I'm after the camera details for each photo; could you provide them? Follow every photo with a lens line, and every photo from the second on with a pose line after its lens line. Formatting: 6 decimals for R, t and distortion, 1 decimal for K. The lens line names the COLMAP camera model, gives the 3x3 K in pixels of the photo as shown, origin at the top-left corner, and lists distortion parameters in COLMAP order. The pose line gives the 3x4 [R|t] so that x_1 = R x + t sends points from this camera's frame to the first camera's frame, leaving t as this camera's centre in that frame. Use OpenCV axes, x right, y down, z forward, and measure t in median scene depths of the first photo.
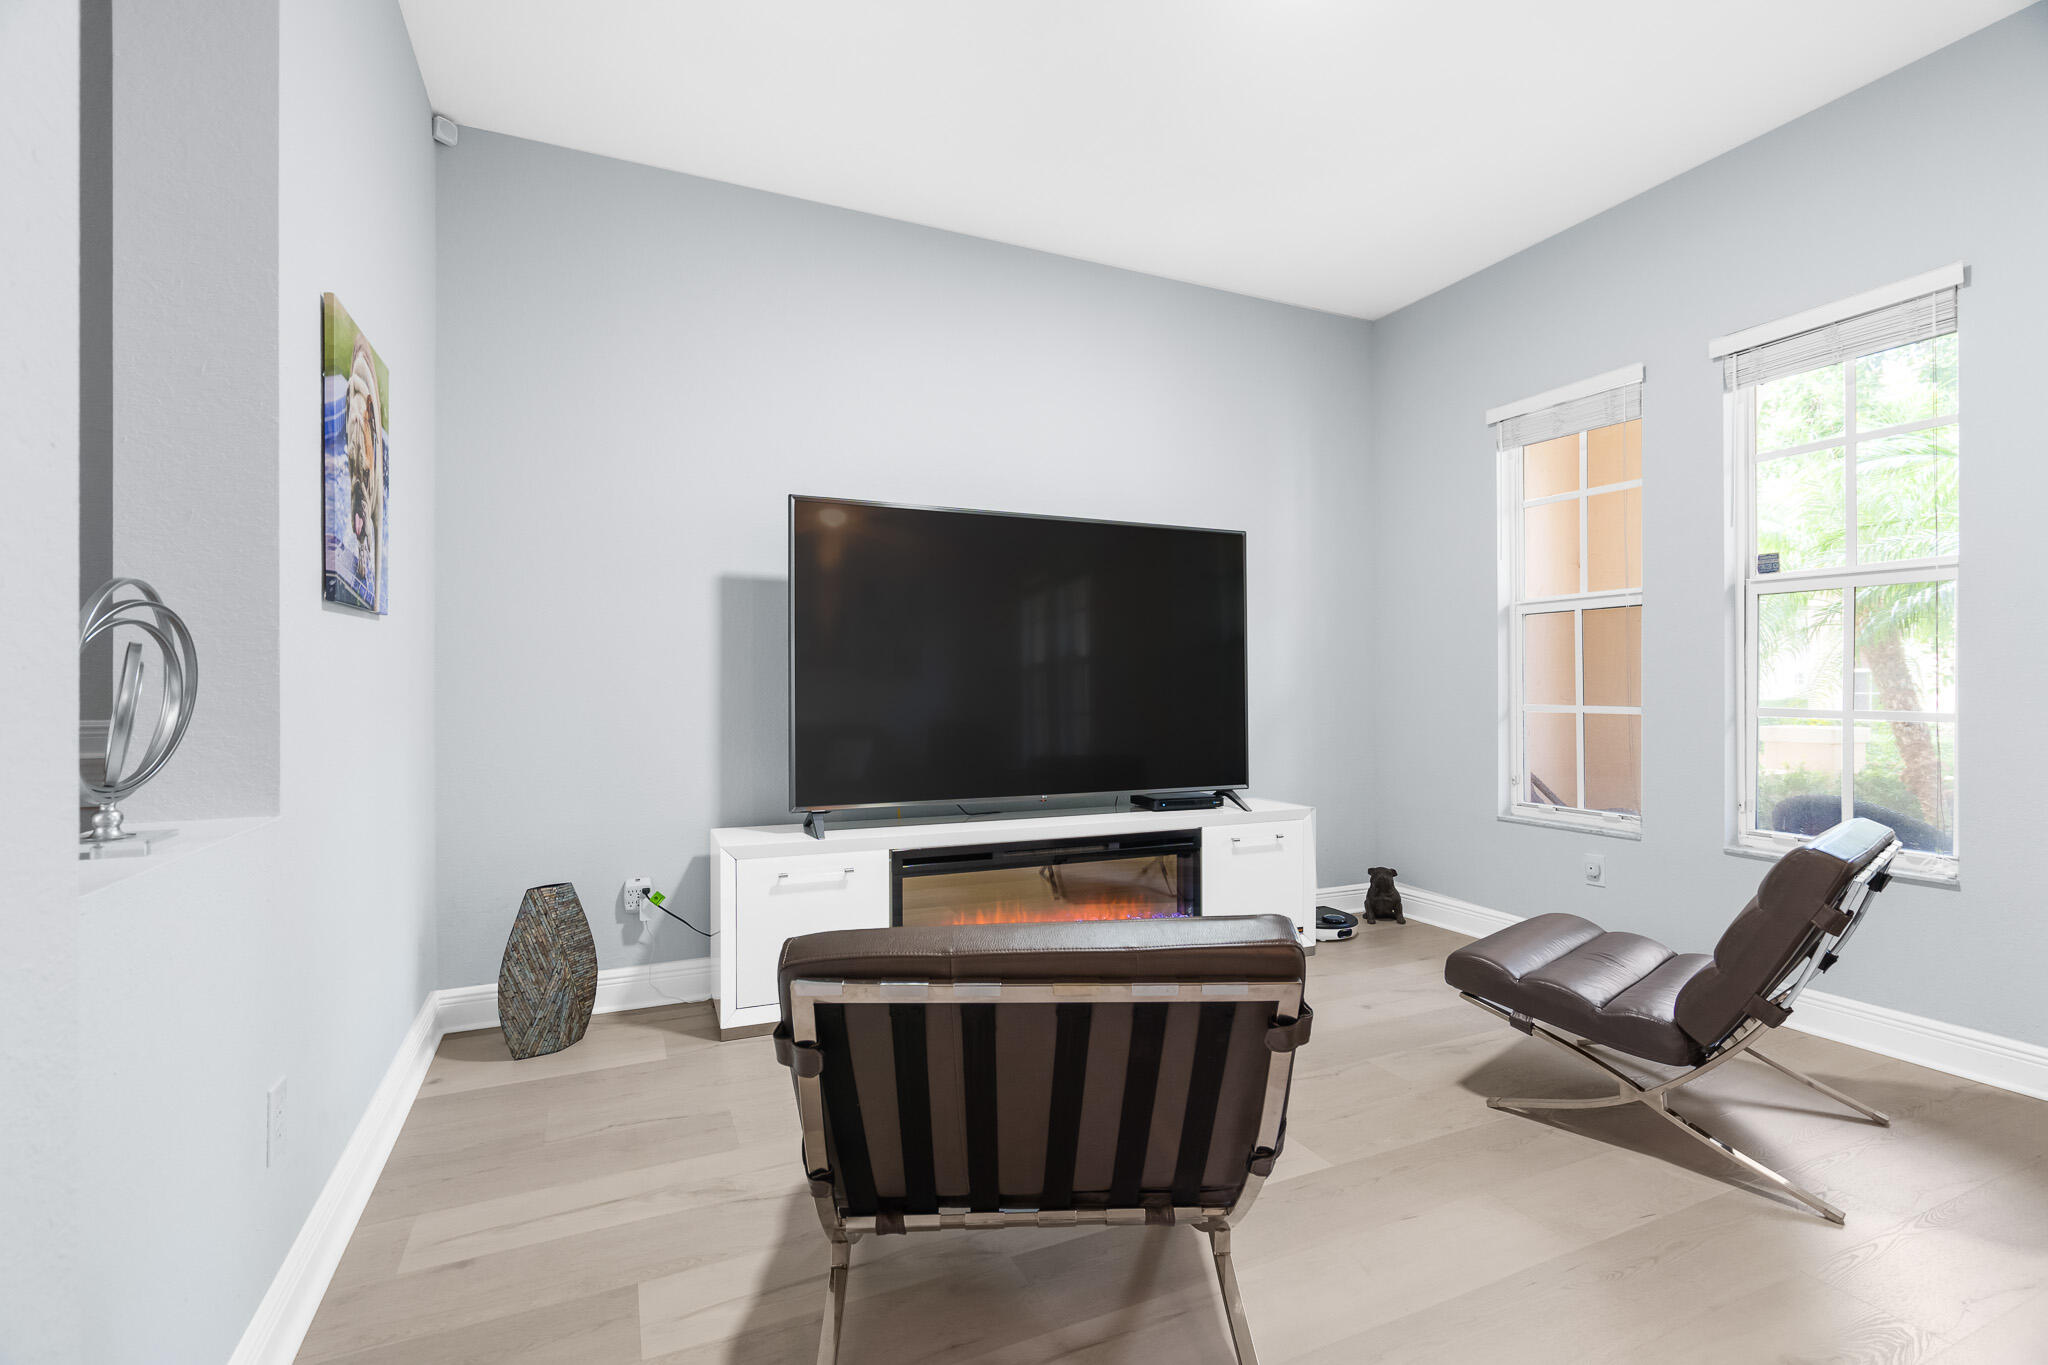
lens RADIAL K [[926.7, 0, 1025.1], [0, 926.7, 686.1], [0, 0, 1]] dist [-0.012140, 0.007764]
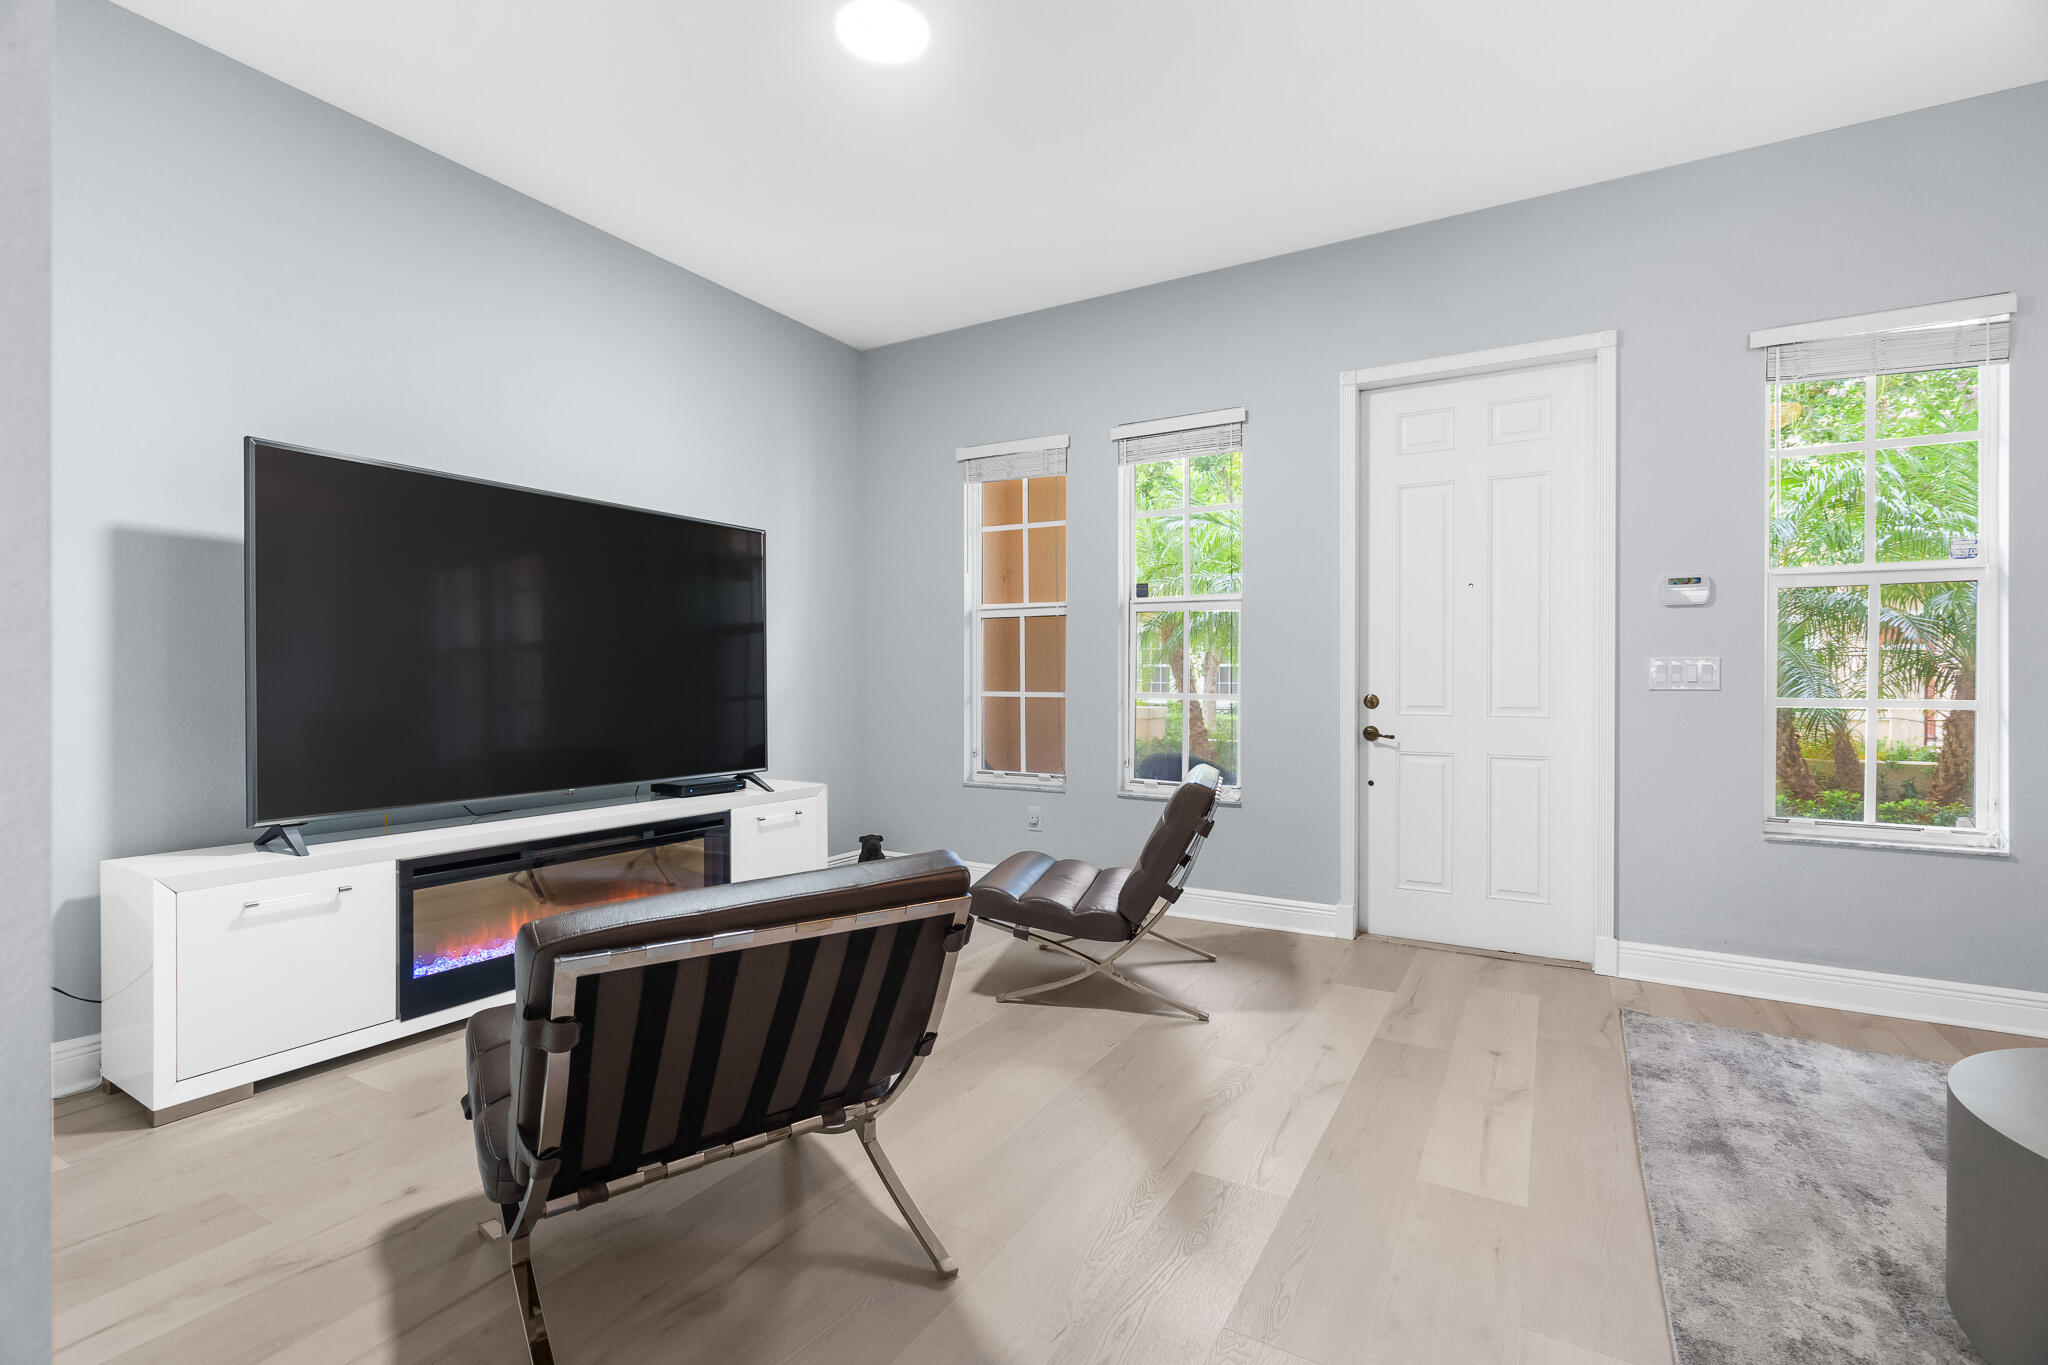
lens RADIAL K [[926.7, 0, 1025.1], [0, 926.7, 686.1], [0, 0, 1]] dist [-0.012140, 0.007764]
pose [[0.813519, -0.002071, 0.581535, -0.178041], [-0.004169, 0.999947, 0.009393, 0.001319], [-0.581523, -0.010065, 0.813468, -0.057559]]
